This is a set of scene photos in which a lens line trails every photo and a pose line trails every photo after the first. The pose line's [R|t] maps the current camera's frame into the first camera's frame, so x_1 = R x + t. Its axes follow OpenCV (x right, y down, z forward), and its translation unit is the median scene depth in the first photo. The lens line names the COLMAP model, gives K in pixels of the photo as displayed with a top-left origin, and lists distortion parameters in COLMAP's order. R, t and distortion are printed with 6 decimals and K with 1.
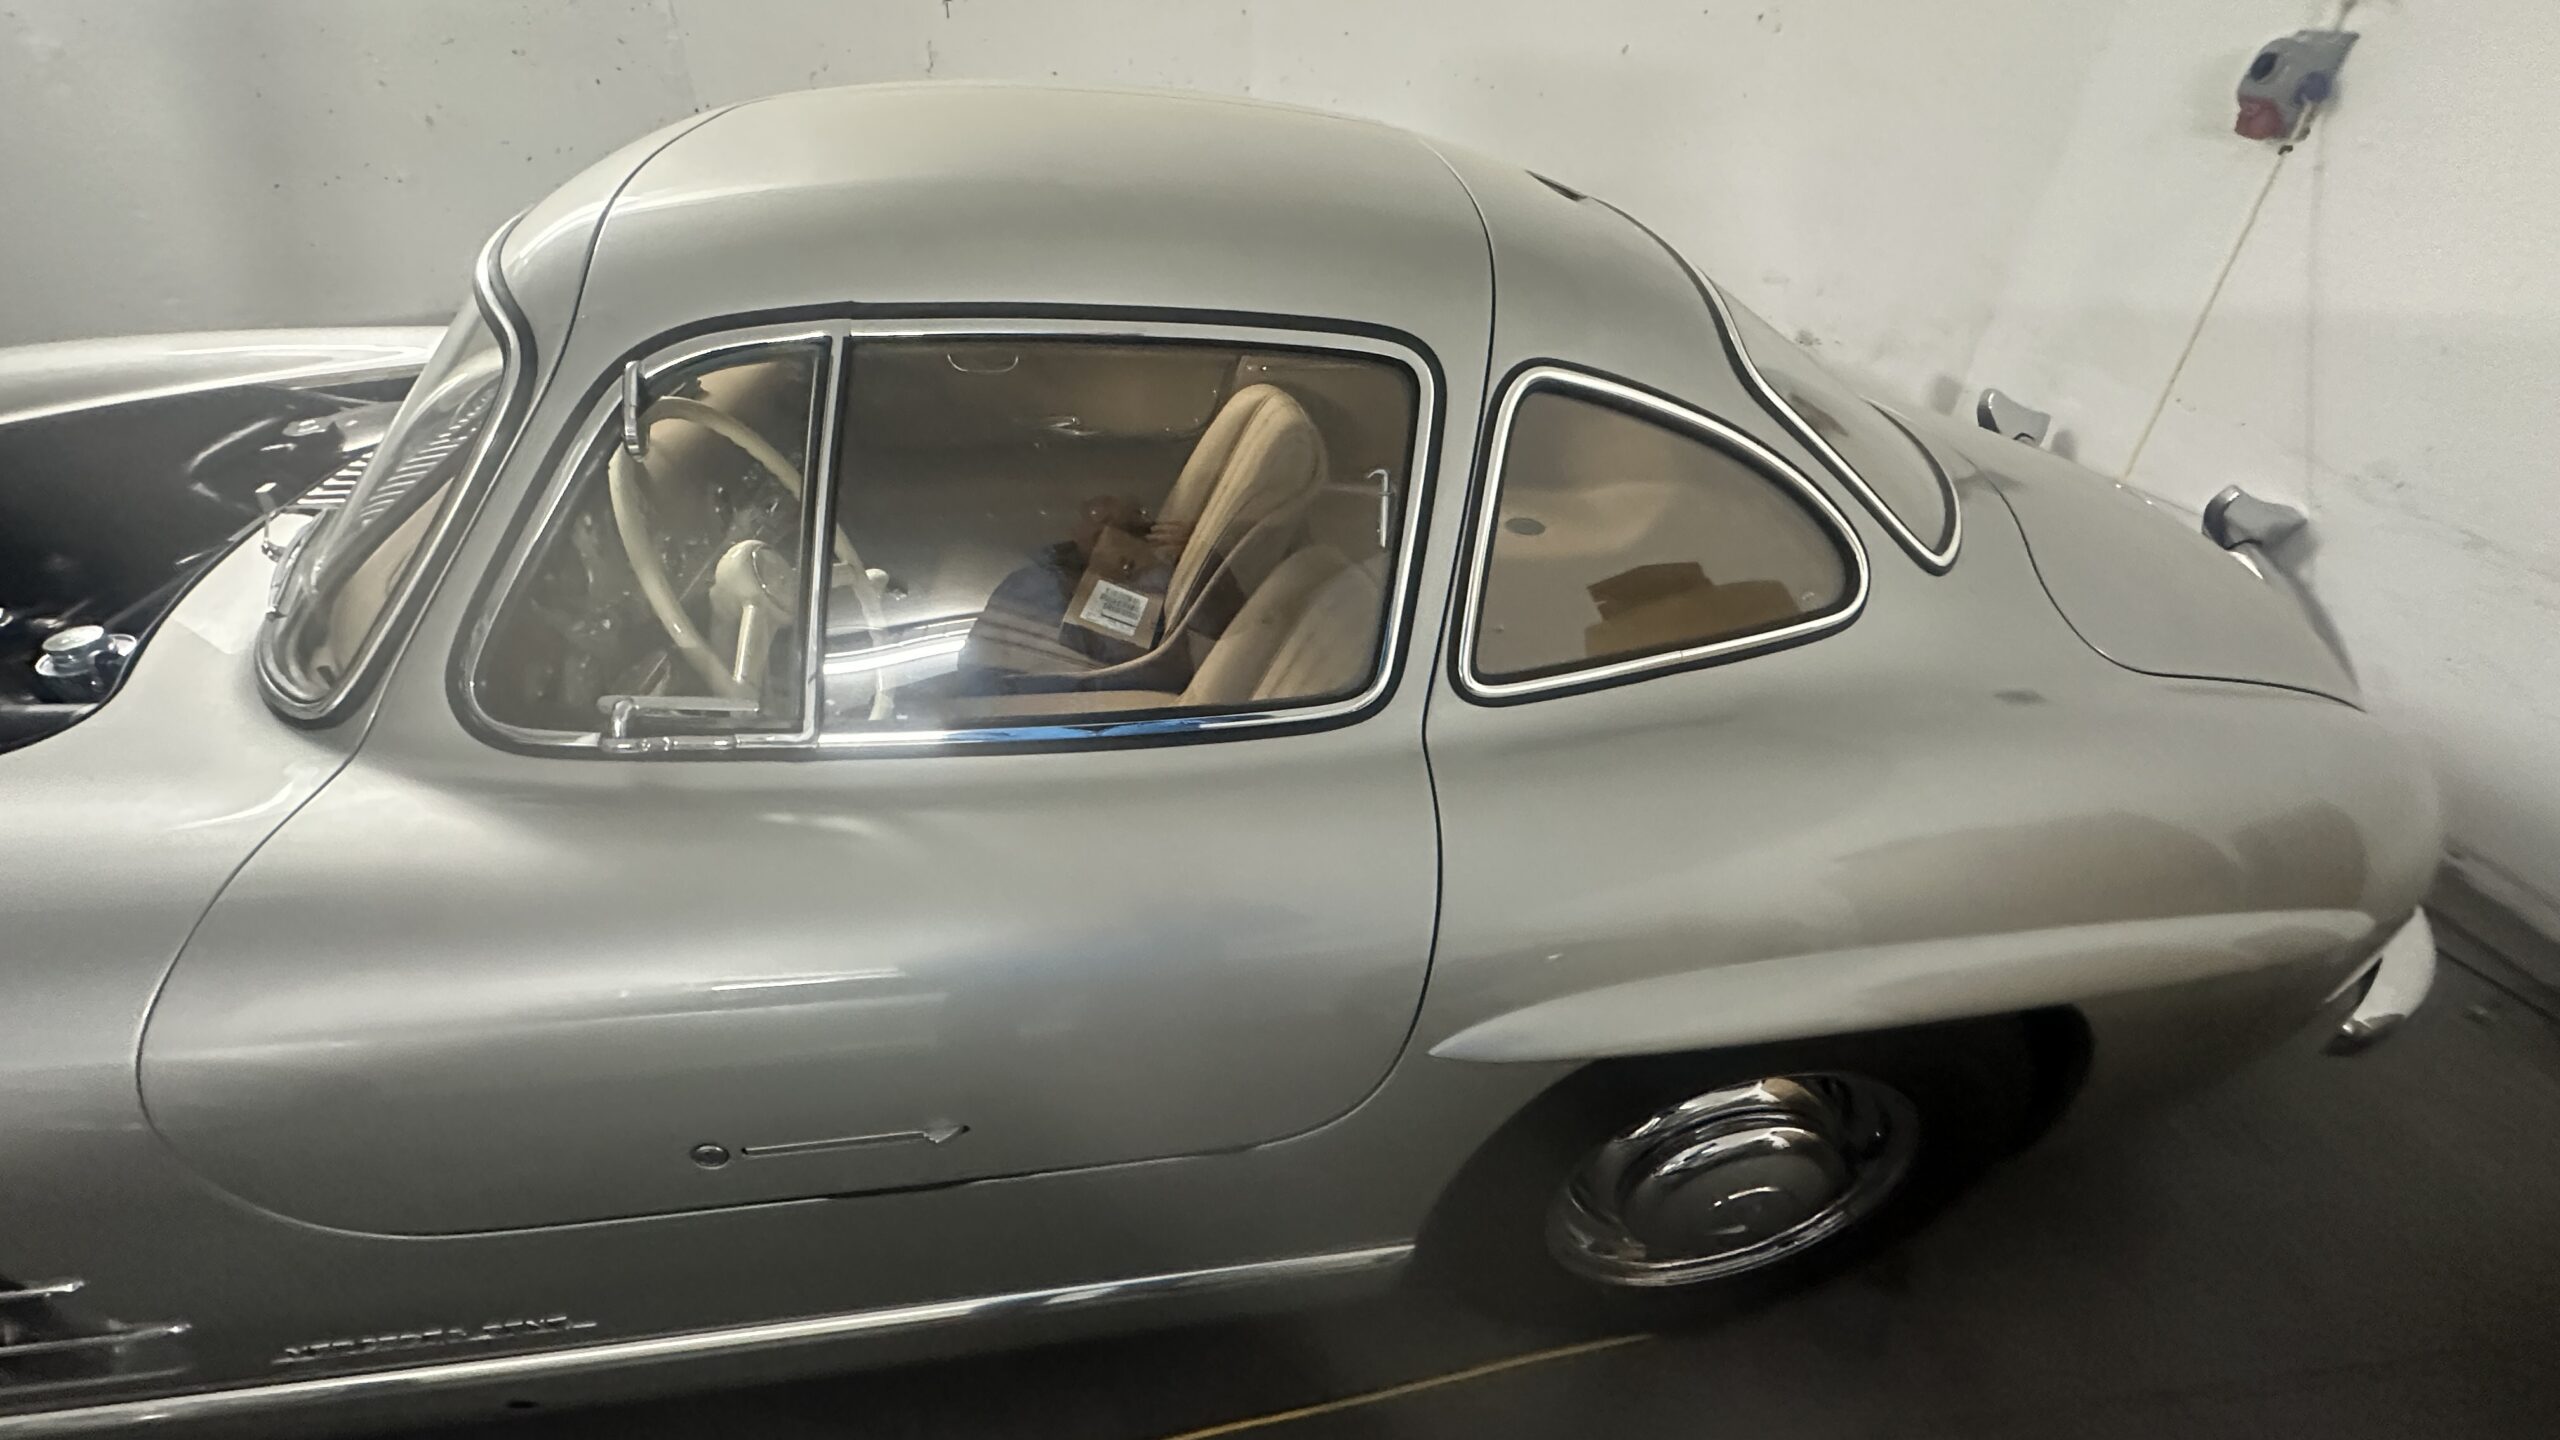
lens RADIAL K [[1023.6, 0, 1278.1], [0, 1023.6, 722.2], [0, 0, 1]] dist [-0.006017, 0.001795]
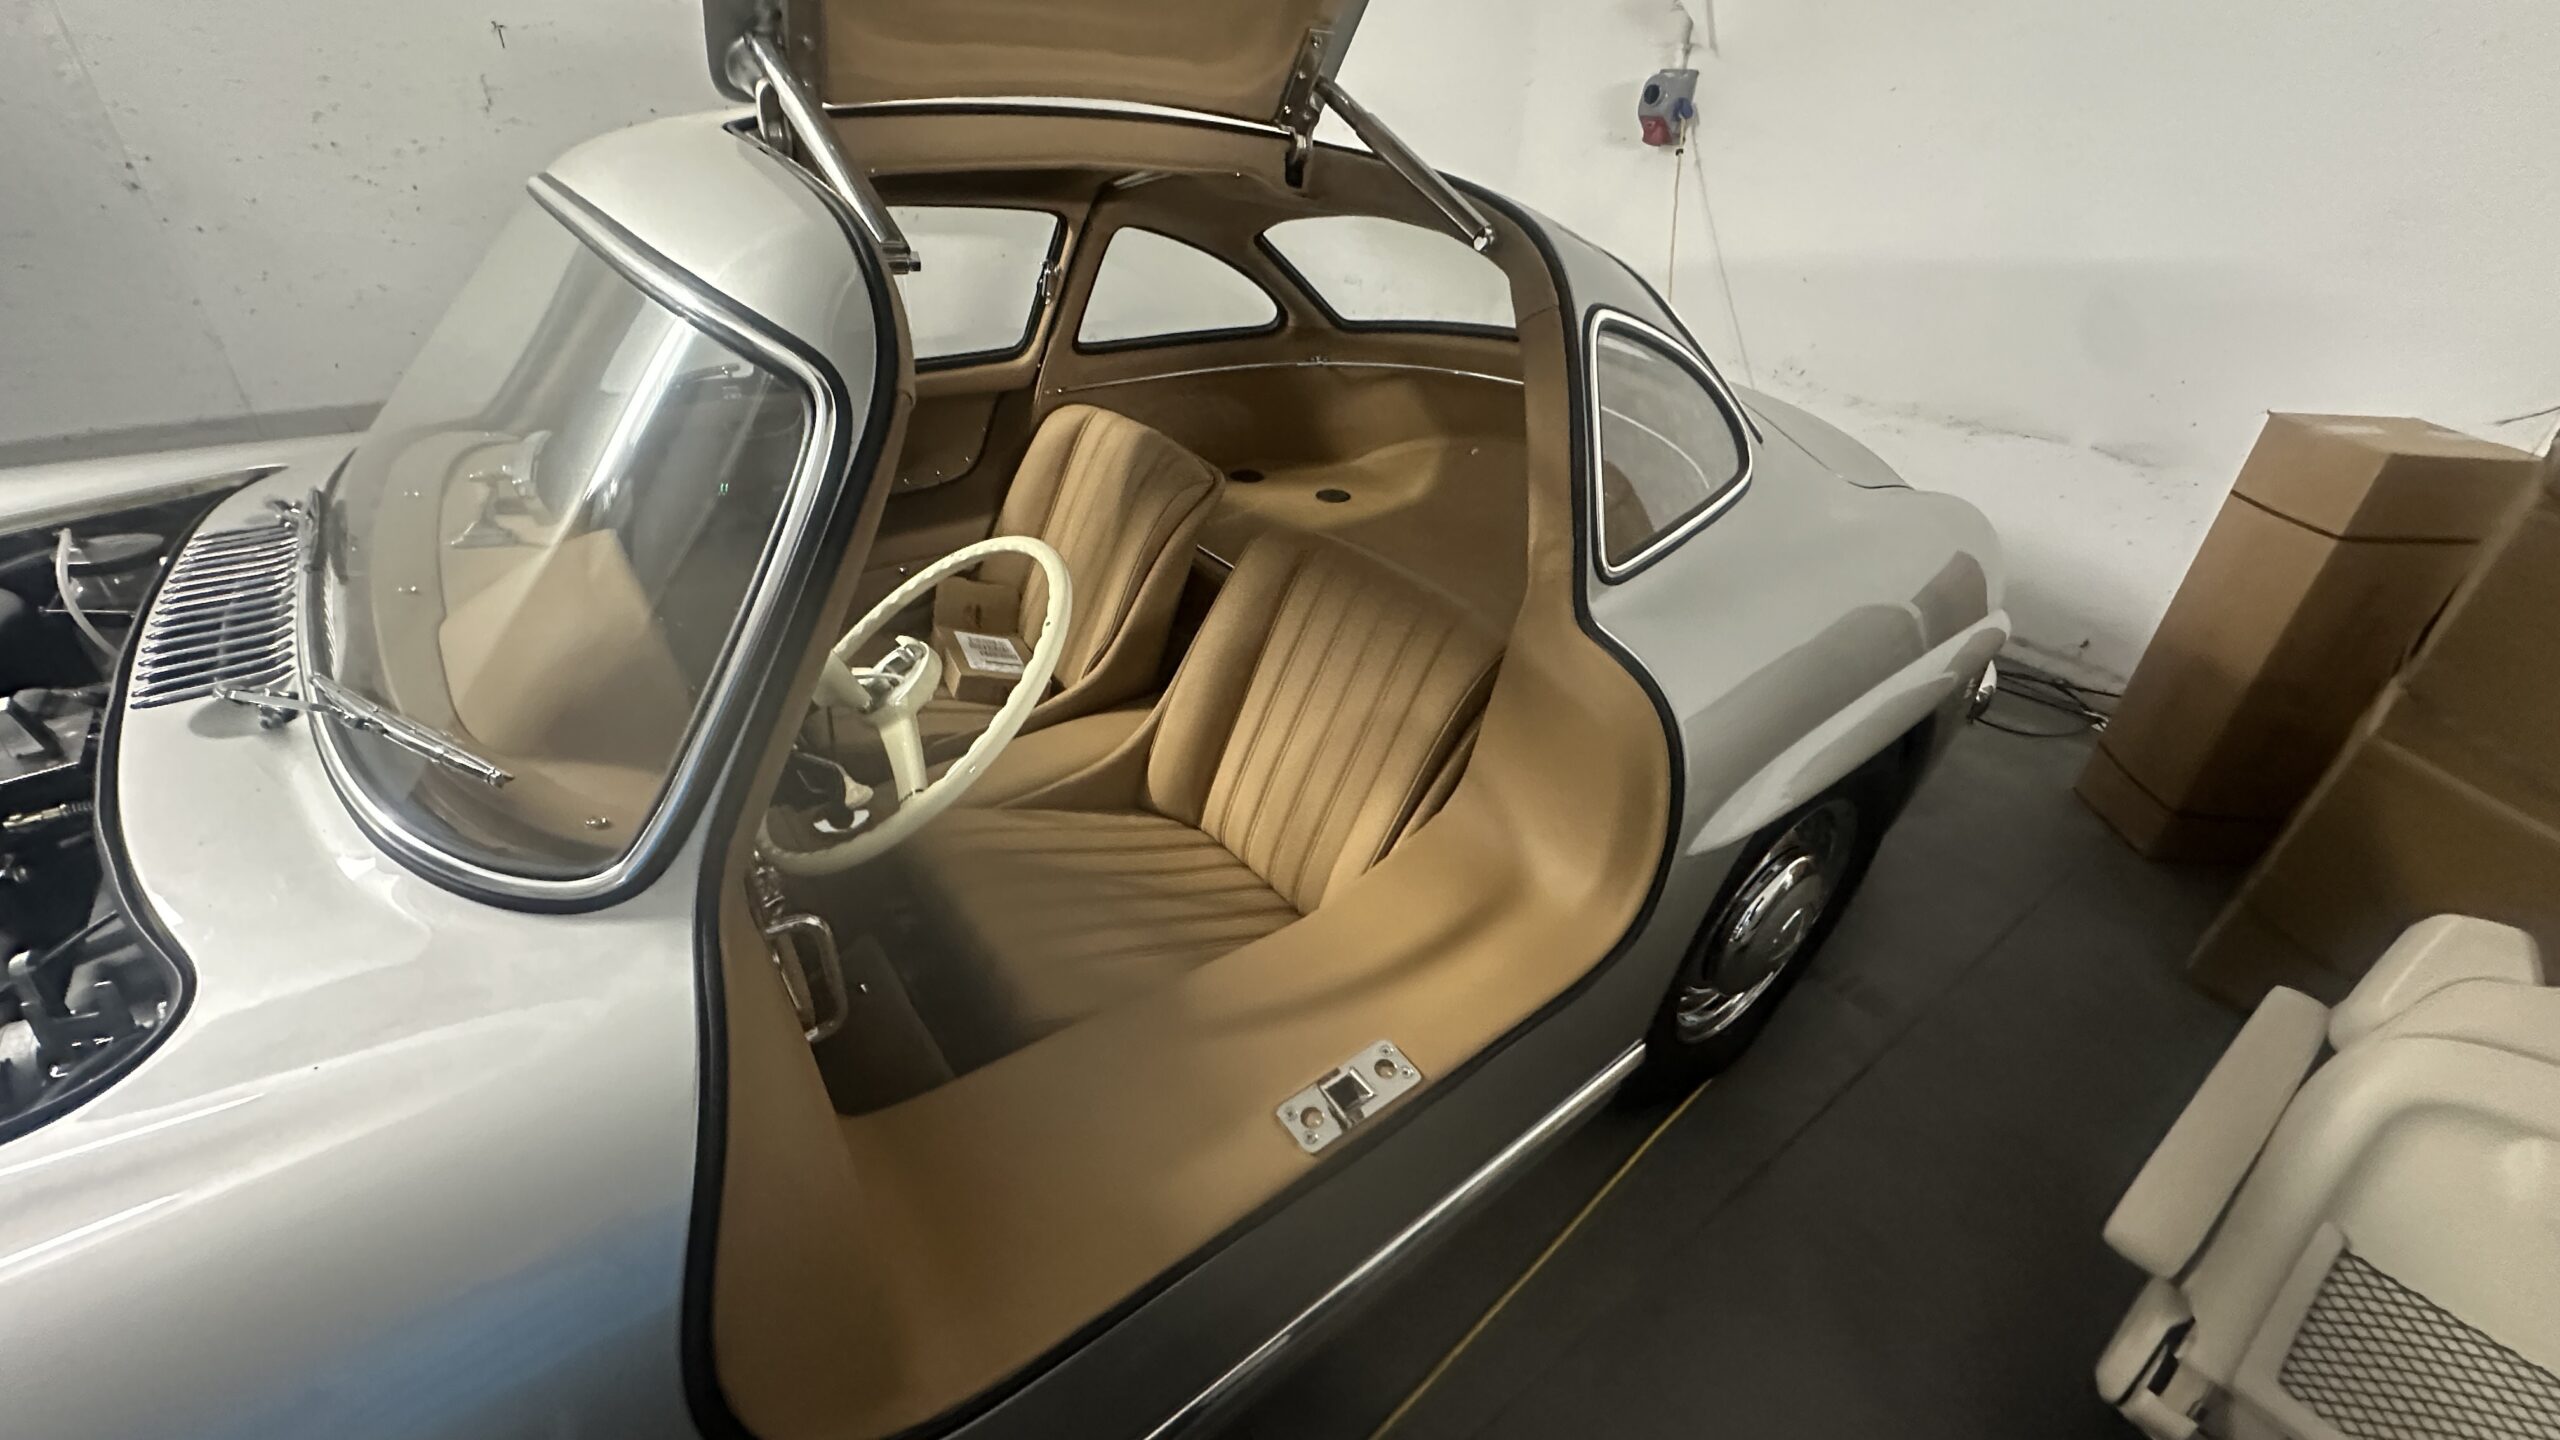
lens RADIAL K [[1023.6, 0, 1282.0], [0, 1023.6, 726.3], [0, 0, 1]] dist [-0.006017, 0.001795]
pose [[0.865574, -0.266227, 0.424152, -0.427457], [0.278634, 0.959801, 0.033825, -0.004184], [-0.416107, 0.088906, 0.904959, 0.037840]]
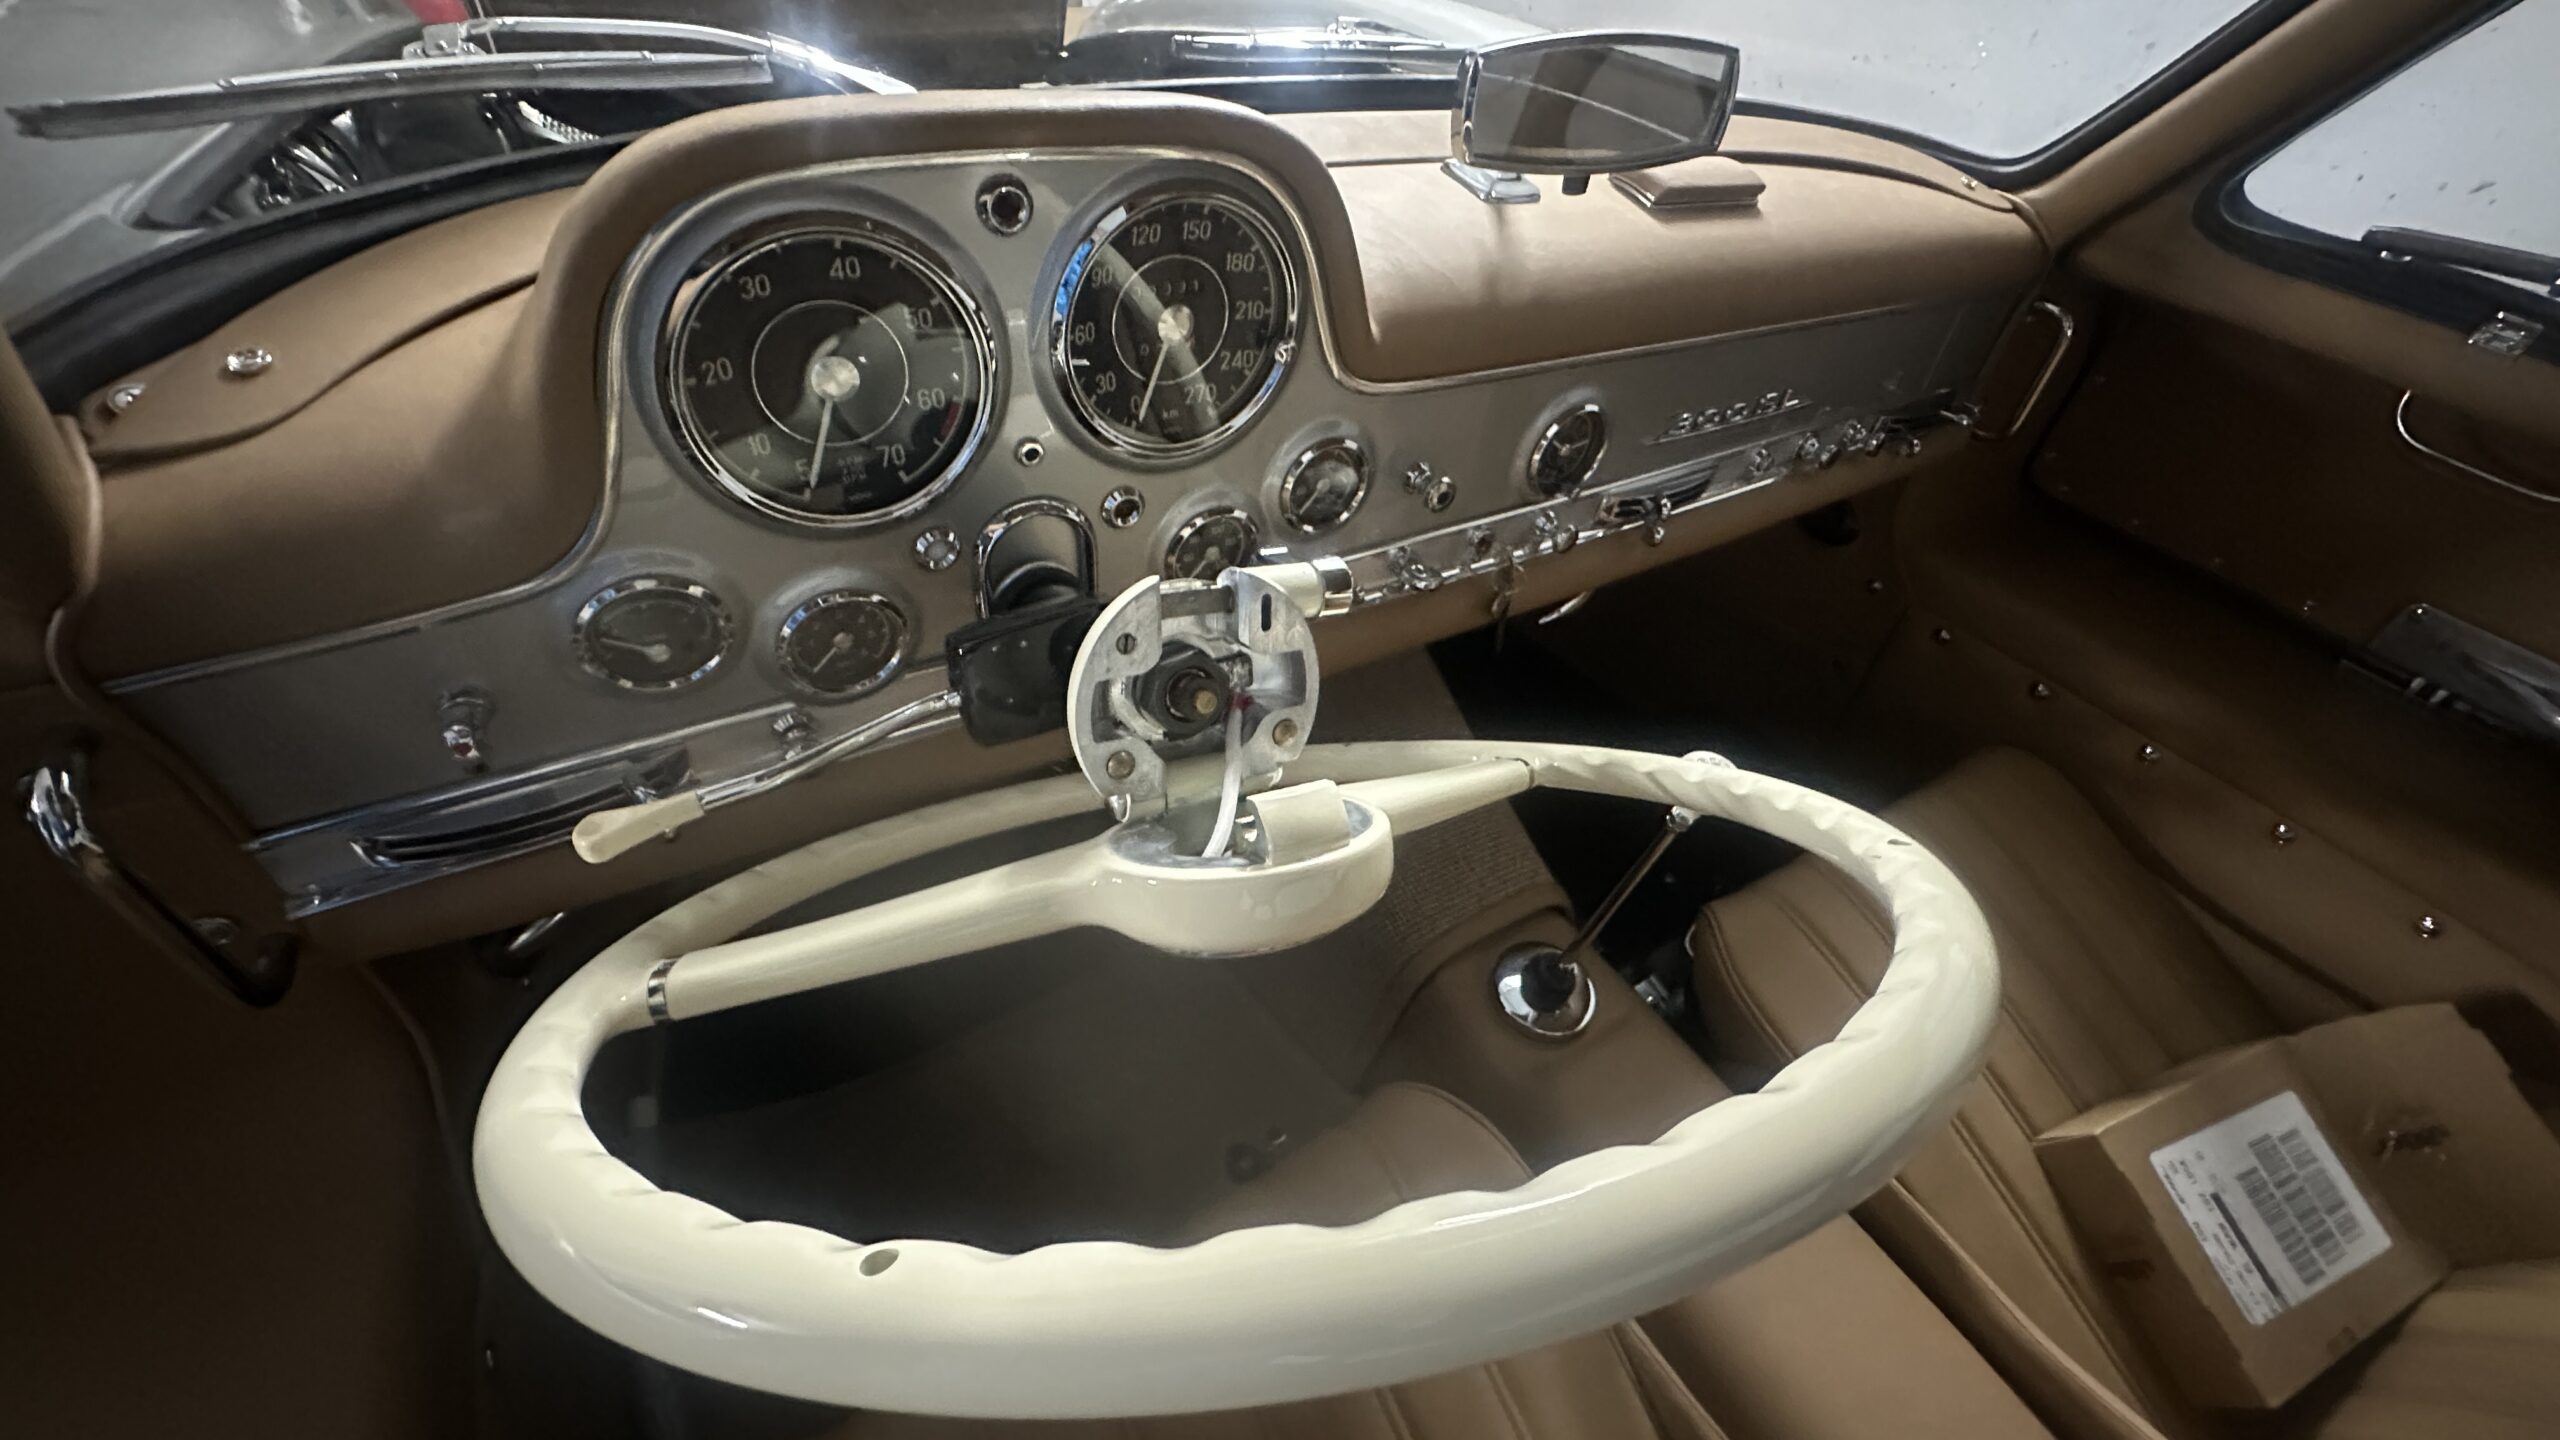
lens RADIAL K [[1023.6, 0, 1279.2], [0, 1023.6, 721.2], [0, 0, 1]] dist [-0.006017, 0.001795]
pose [[0.421491, 0.627615, -0.654557, -0.218230], [-0.590094, 0.737903, 0.327550, -0.181219], [0.688575, 0.248191, 0.681371, 0.602712]]
